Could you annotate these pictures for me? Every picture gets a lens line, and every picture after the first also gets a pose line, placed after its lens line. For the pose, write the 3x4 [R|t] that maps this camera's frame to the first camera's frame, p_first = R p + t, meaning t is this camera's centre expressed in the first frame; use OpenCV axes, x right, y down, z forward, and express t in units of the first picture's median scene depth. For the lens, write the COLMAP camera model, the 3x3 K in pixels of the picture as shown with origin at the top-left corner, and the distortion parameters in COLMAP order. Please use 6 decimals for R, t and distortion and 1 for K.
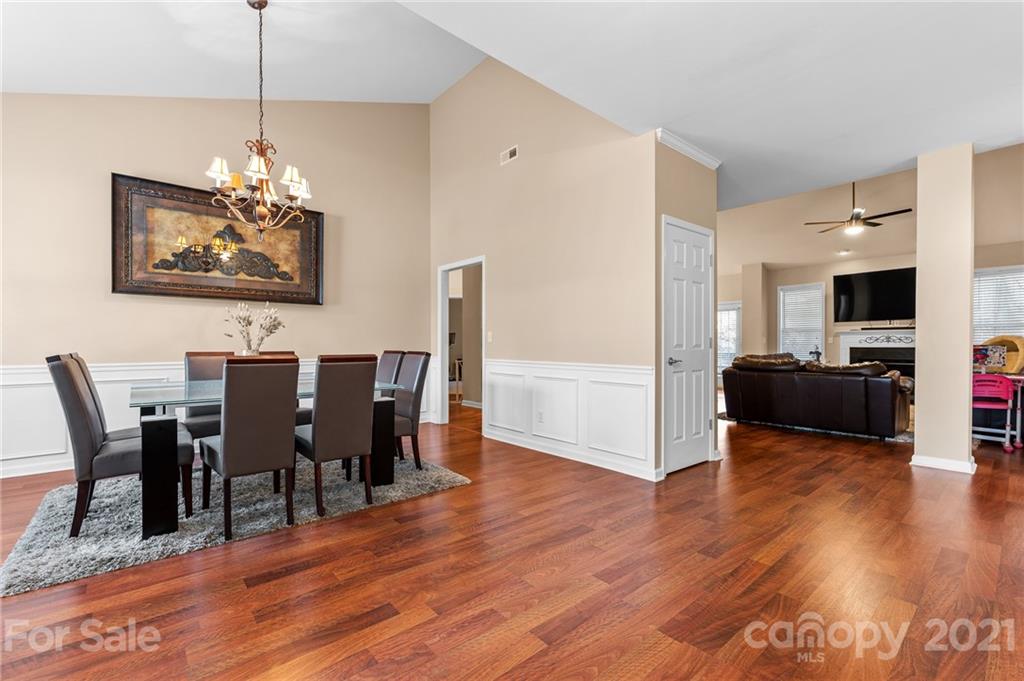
lens RADIAL K [[436.1, 0, 510.4], [0, 436.1, 345.4], [0, 0, 1]] dist [-0.002142, -0.000100]
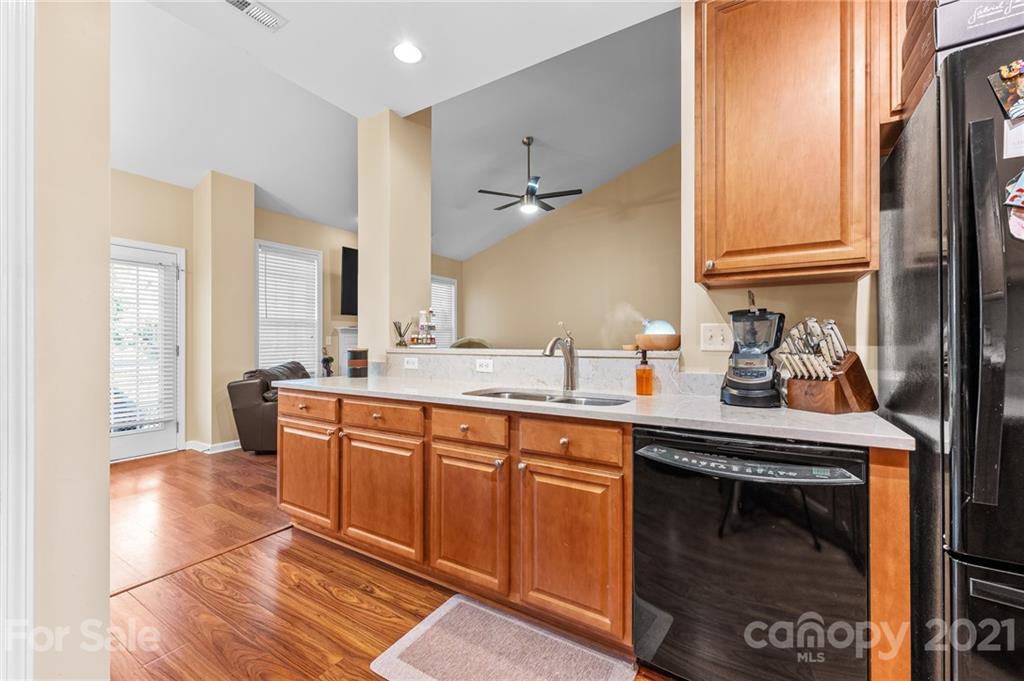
lens RADIAL K [[419.4, 0, 510.8], [0, 419.4, 342.3], [0, 0, 1]] dist [-0.000332, 0.000041]
pose [[-0.305539, 0.006281, 0.952159, 0.021476], [0.006784, 0.999967, -0.004420, -0.002518], [-0.952155, 0.005109, -0.305571, 0.581030]]
